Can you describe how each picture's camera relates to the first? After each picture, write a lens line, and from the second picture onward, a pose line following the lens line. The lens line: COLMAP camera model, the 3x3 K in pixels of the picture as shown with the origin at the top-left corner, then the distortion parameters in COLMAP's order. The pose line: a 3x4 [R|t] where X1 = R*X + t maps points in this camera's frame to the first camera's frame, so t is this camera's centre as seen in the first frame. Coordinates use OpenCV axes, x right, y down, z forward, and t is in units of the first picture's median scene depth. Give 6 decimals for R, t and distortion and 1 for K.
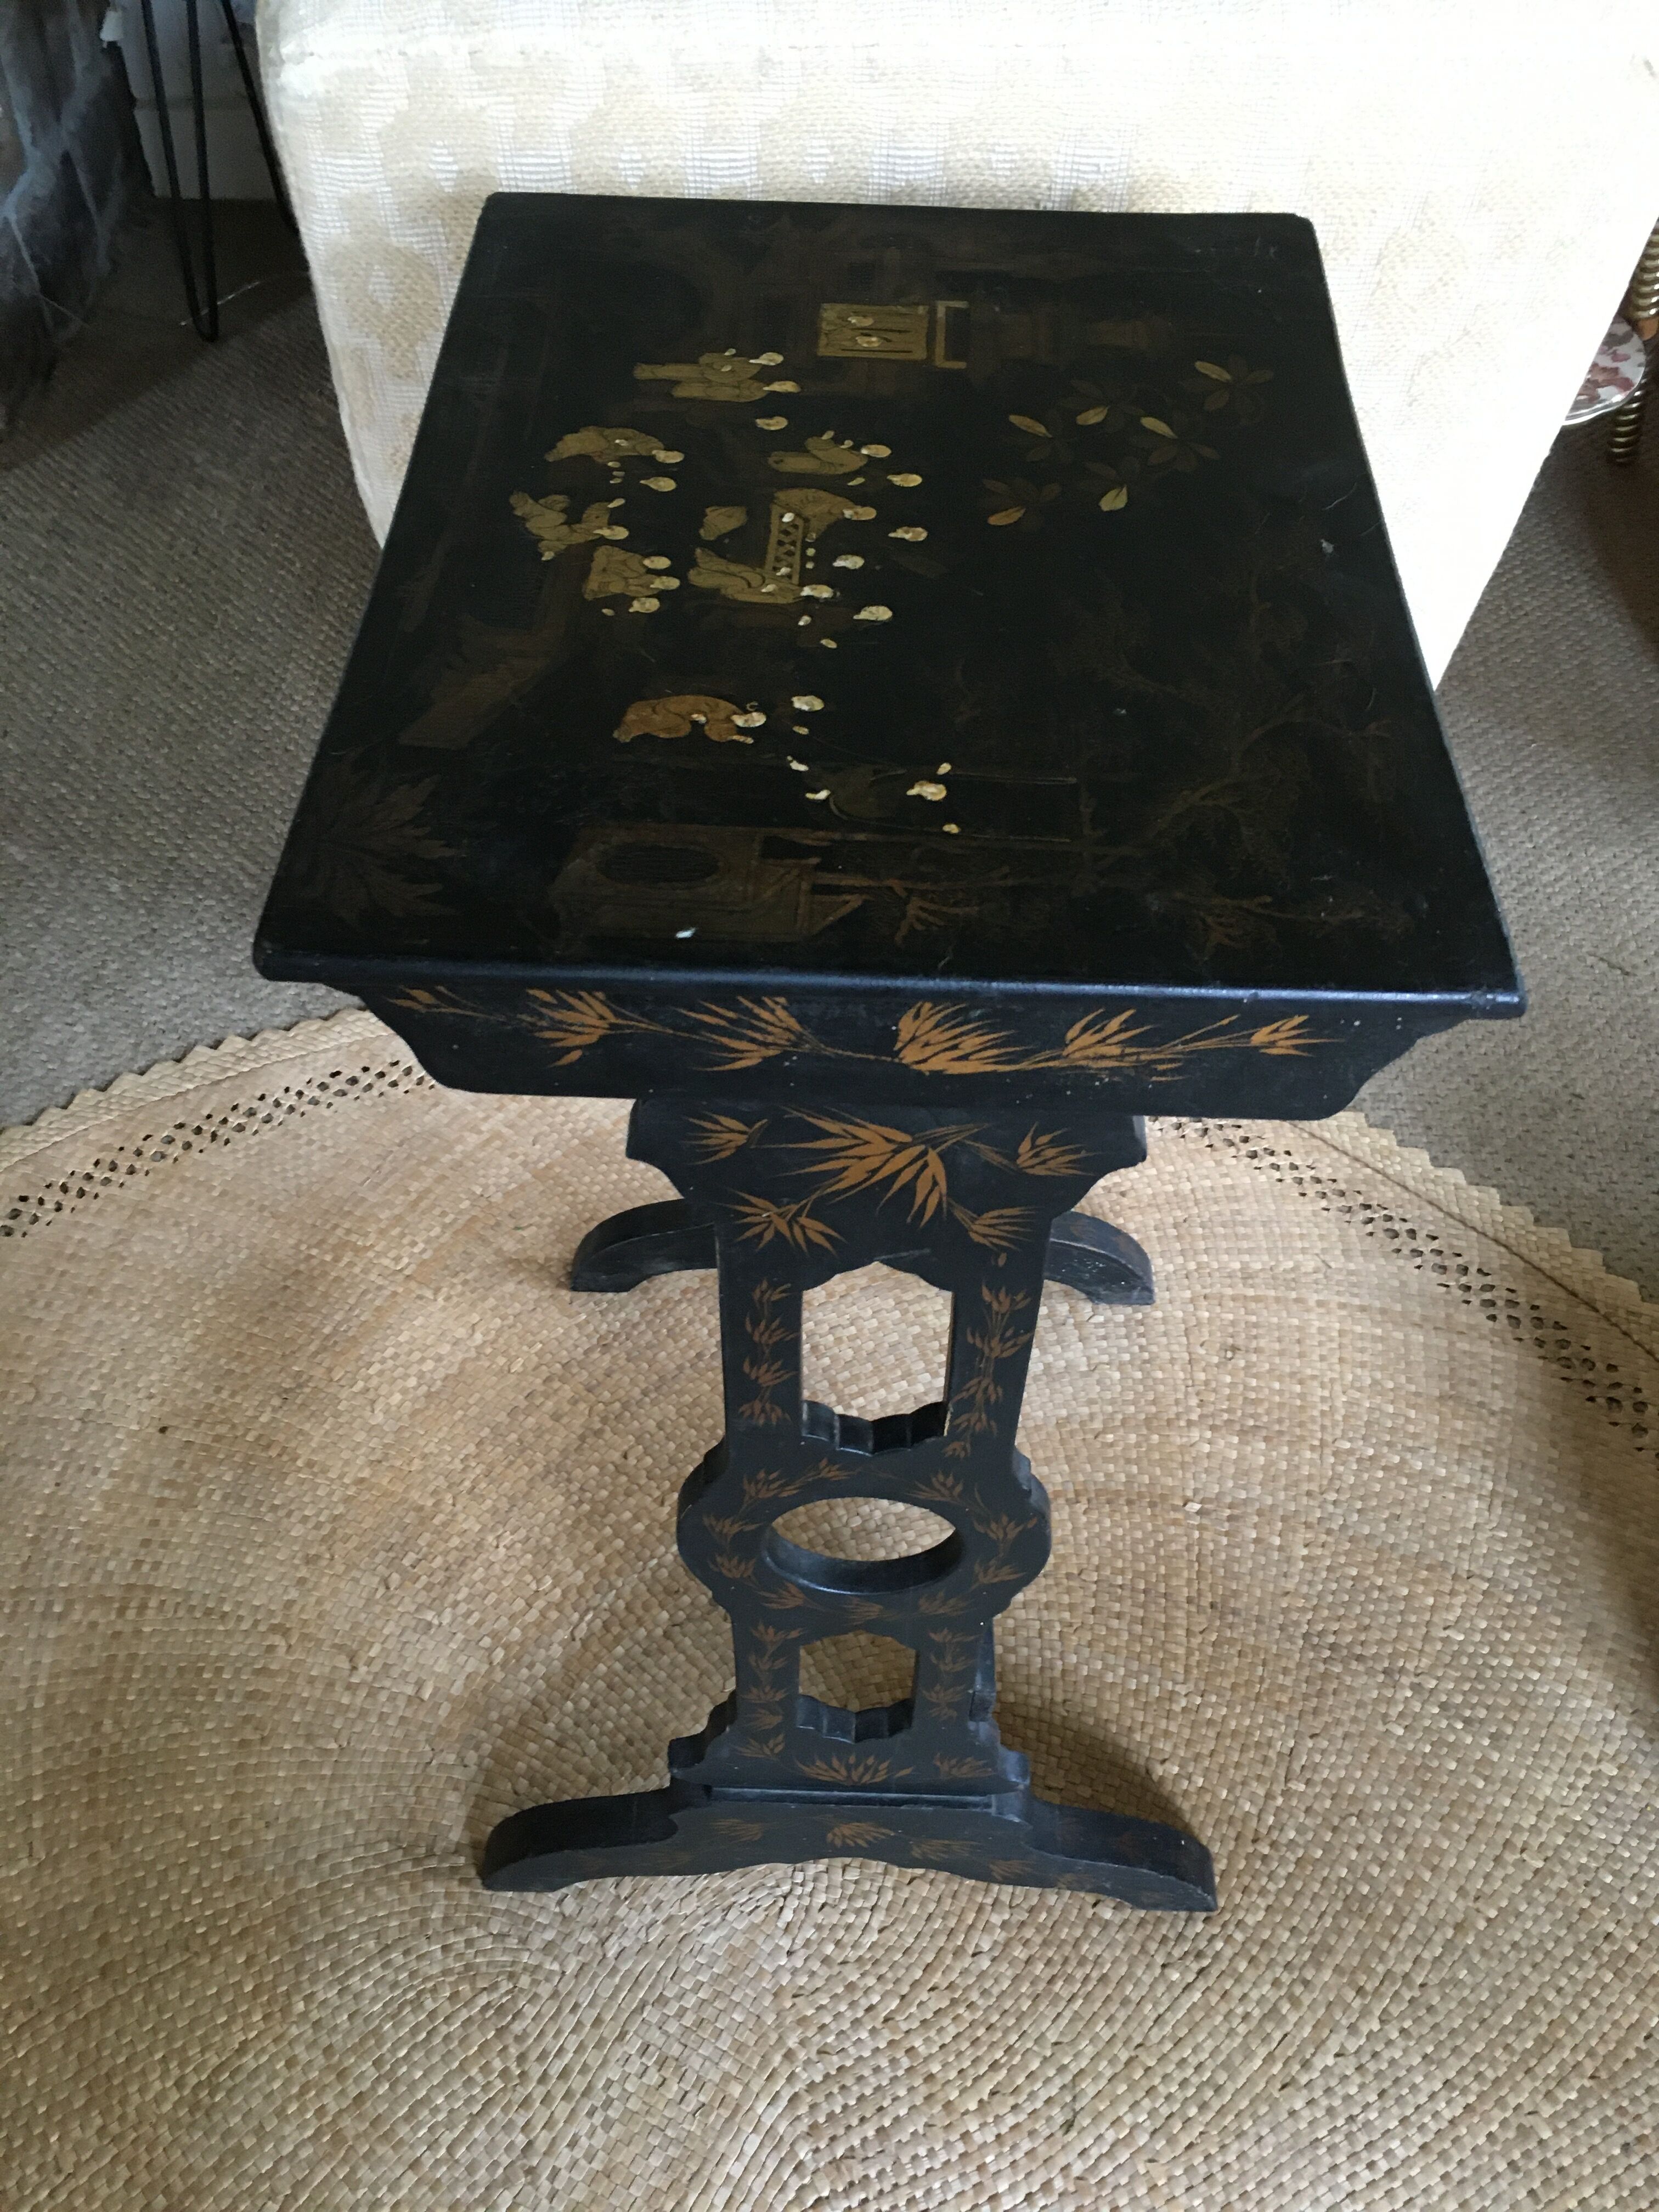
lens RADIAL K [[1923.4, 0, 832.7], [0, 1923.4, 1088.0], [0, 0, 1]] dist [0.084532, -0.119401]
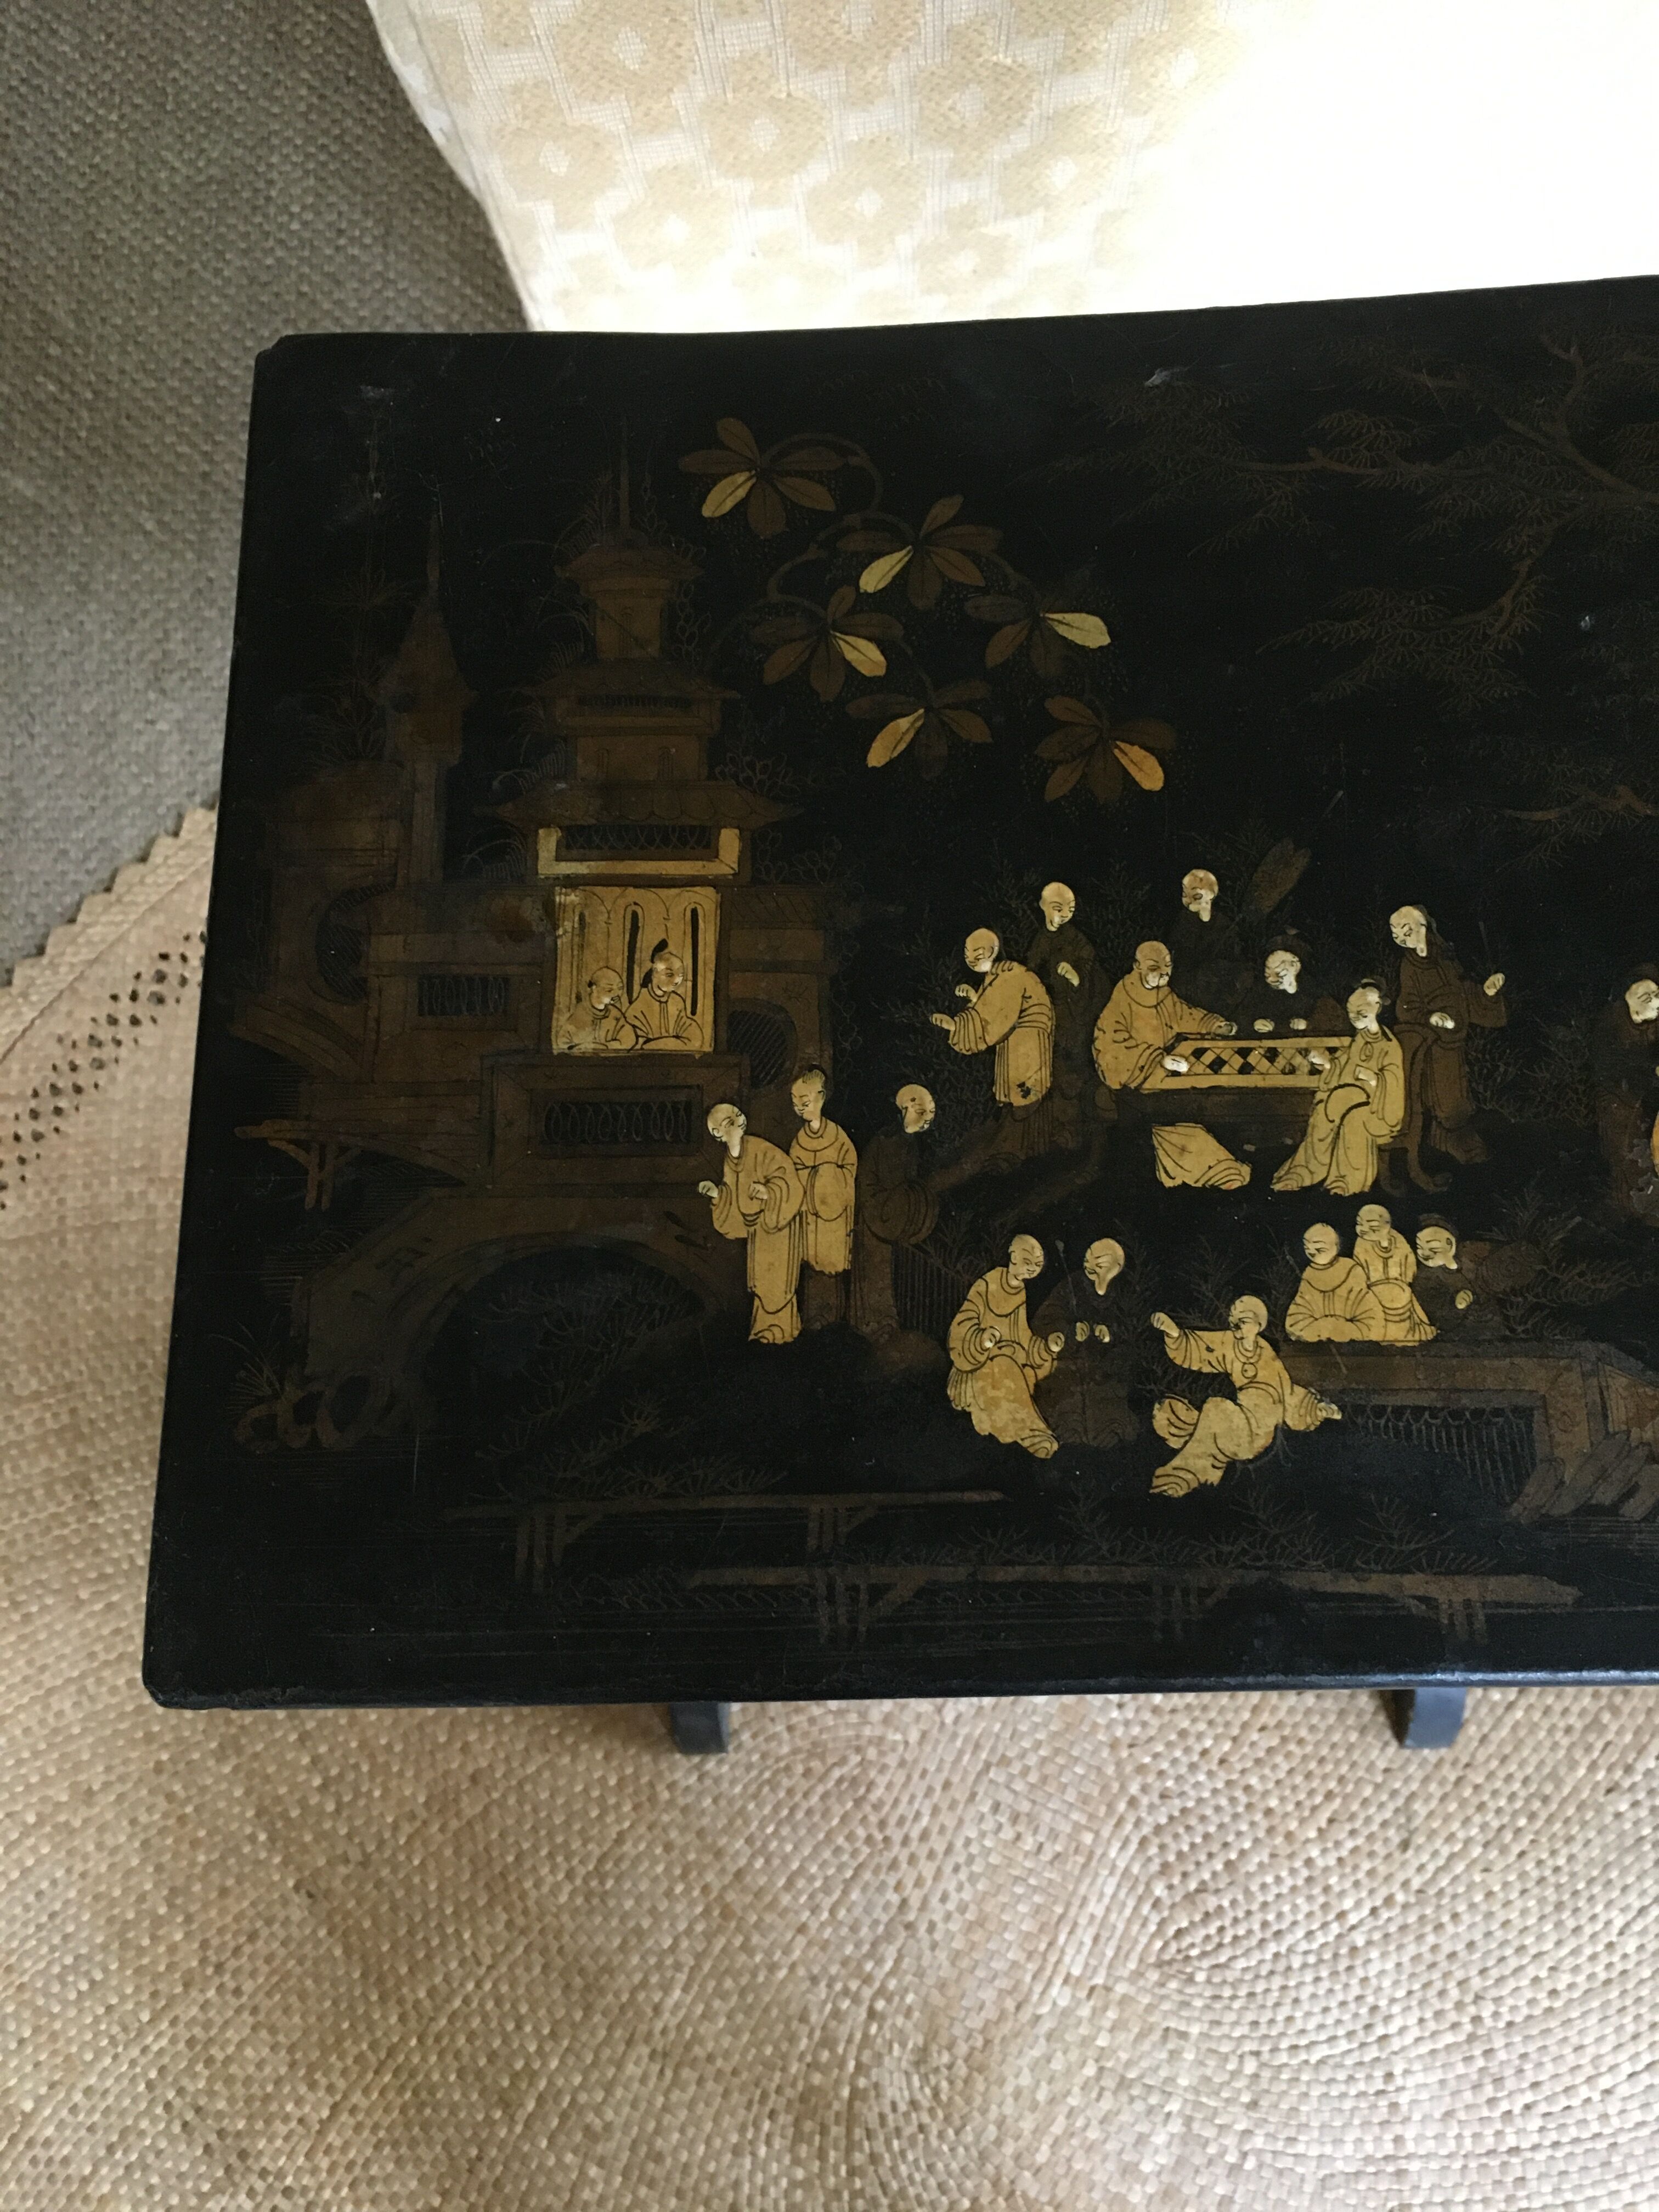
lens RADIAL K [[1923.4, 0, 832.0], [0, 1923.4, 1086.4], [0, 0, 1]] dist [0.084532, -0.119401]
pose [[0.994469, -0.099319, -0.034174, -0.097477], [0.104544, 0.904597, 0.413248, -0.272500], [-0.010130, -0.414535, 0.909977, 0.178217]]
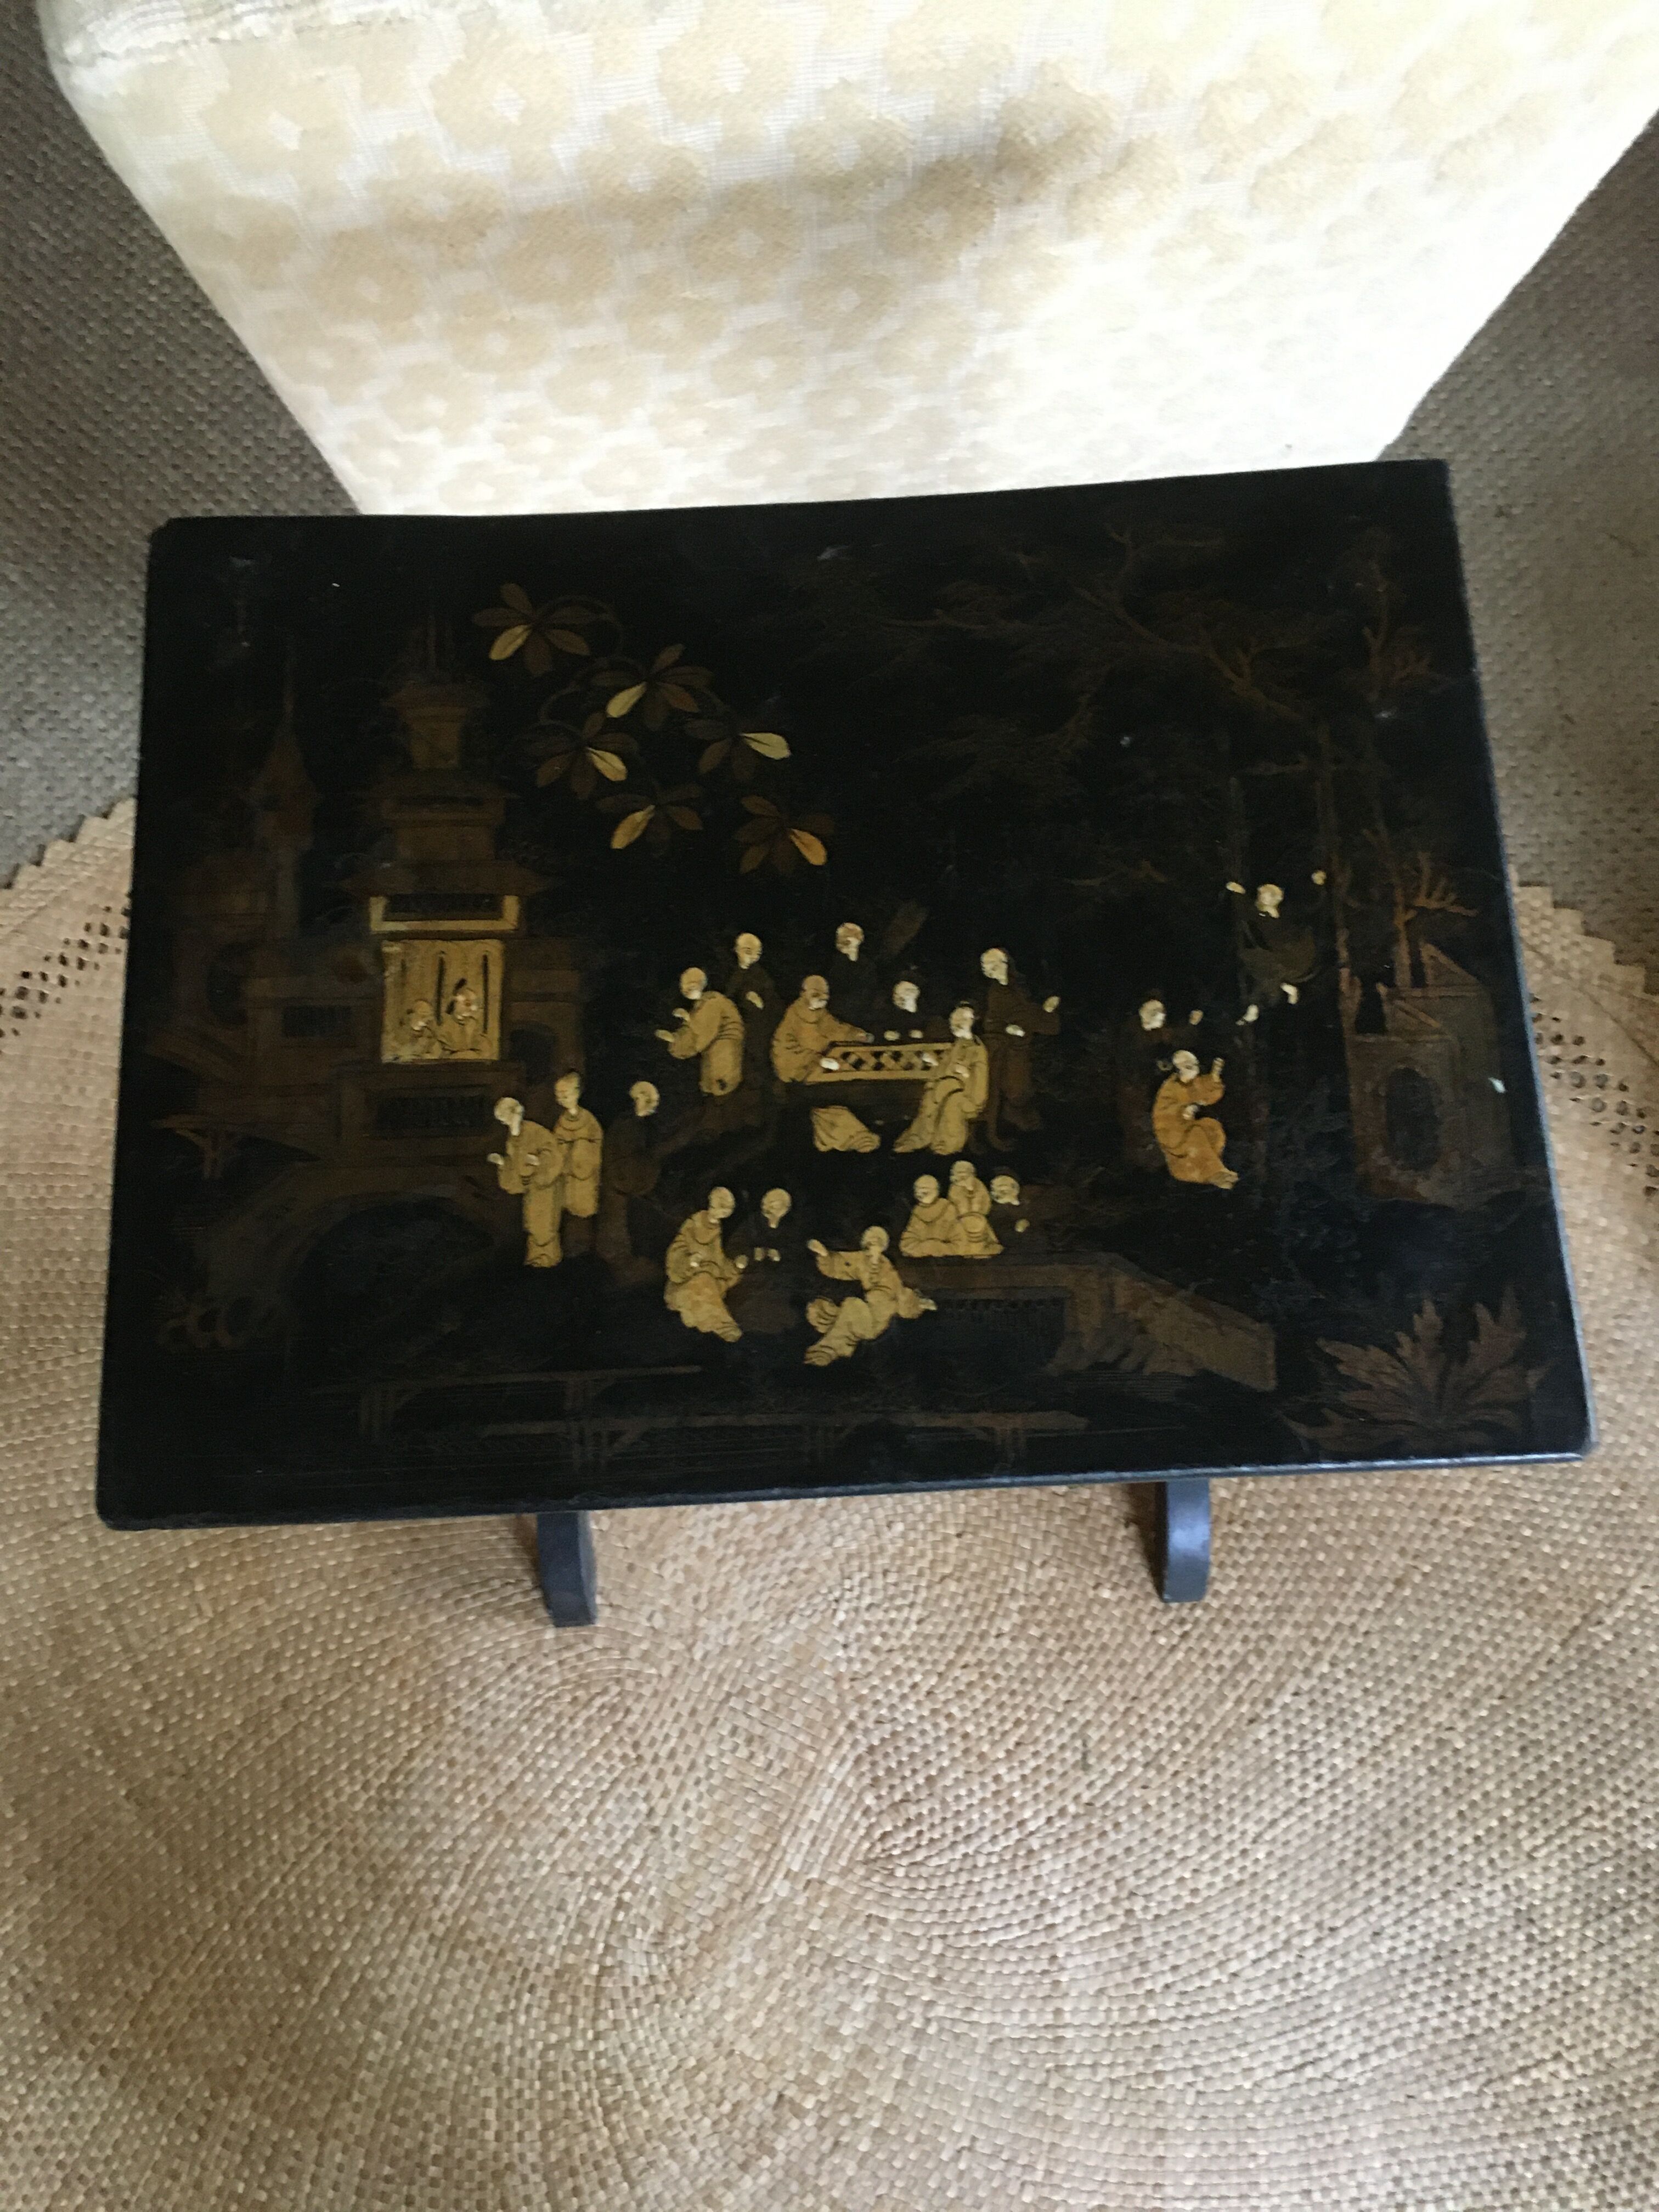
lens RADIAL K [[1923.4, 0, 837.4], [0, 1923.4, 1092.0], [0, 0, 1]] dist [0.084532, -0.119401]
pose [[0.996859, -0.078571, -0.009960, 0.011392], [0.074780, 0.892331, 0.445144, -0.364814], [-0.026088, -0.444491, 0.895404, 0.067294]]
